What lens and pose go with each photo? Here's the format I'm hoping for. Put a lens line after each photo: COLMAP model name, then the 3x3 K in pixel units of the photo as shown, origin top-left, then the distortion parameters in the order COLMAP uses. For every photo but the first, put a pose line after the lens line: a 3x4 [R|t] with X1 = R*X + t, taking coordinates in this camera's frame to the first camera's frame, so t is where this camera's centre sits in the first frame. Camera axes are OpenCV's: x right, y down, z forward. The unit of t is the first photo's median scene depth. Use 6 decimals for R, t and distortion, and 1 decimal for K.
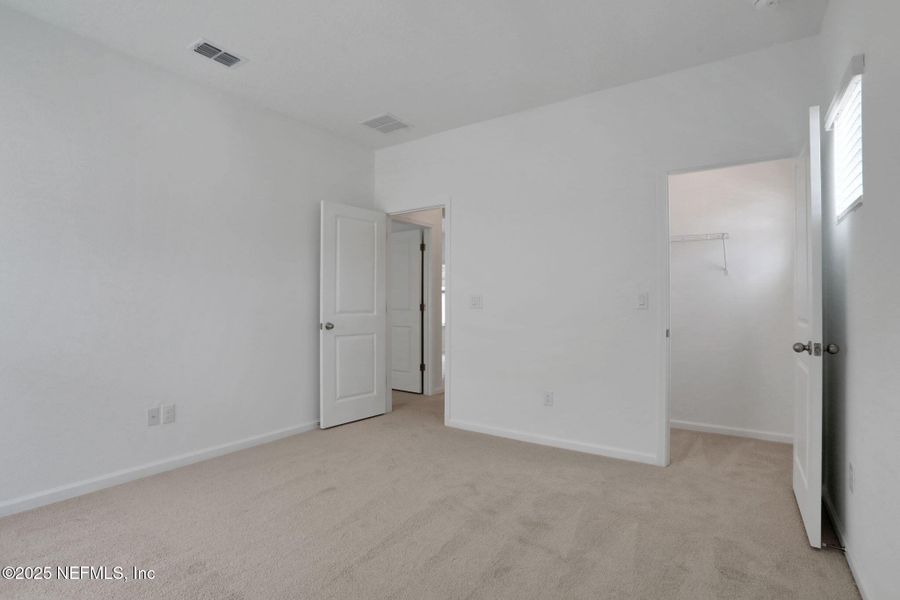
lens RADIAL K [[452.6, 0, 450.0], [0, 452.6, 300.0], [0, 0, 1]] dist [-0.021315, 0.000127]
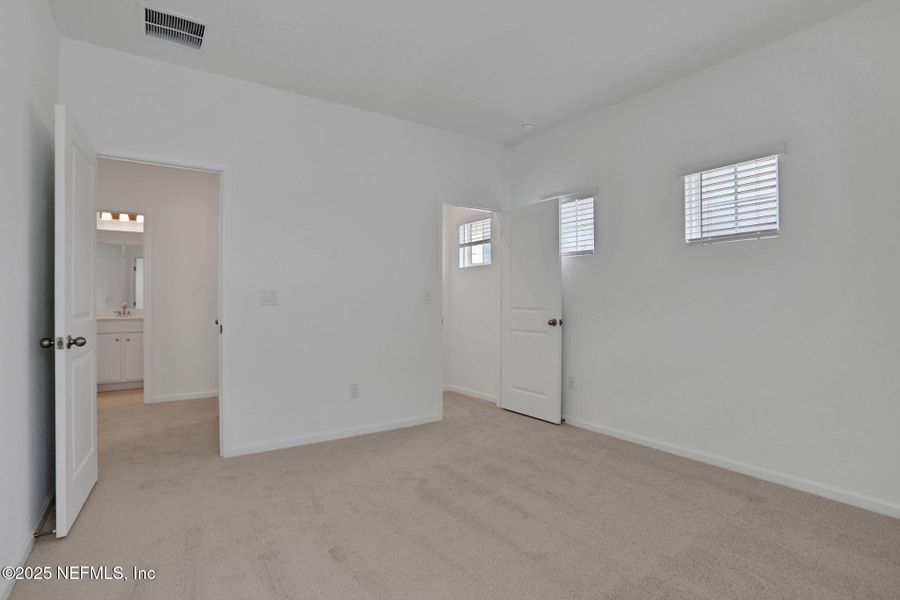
lens RADIAL K [[452.6, 0, 450.0], [0, 452.6, 300.0], [0, 0, 1]] dist [-0.021315, 0.000127]
pose [[0.358797, -0.003362, 0.933410, -0.755299], [-0.007568, 0.999950, 0.006511, 0.000737], [-0.933385, -0.009401, 0.358753, 0.476256]]
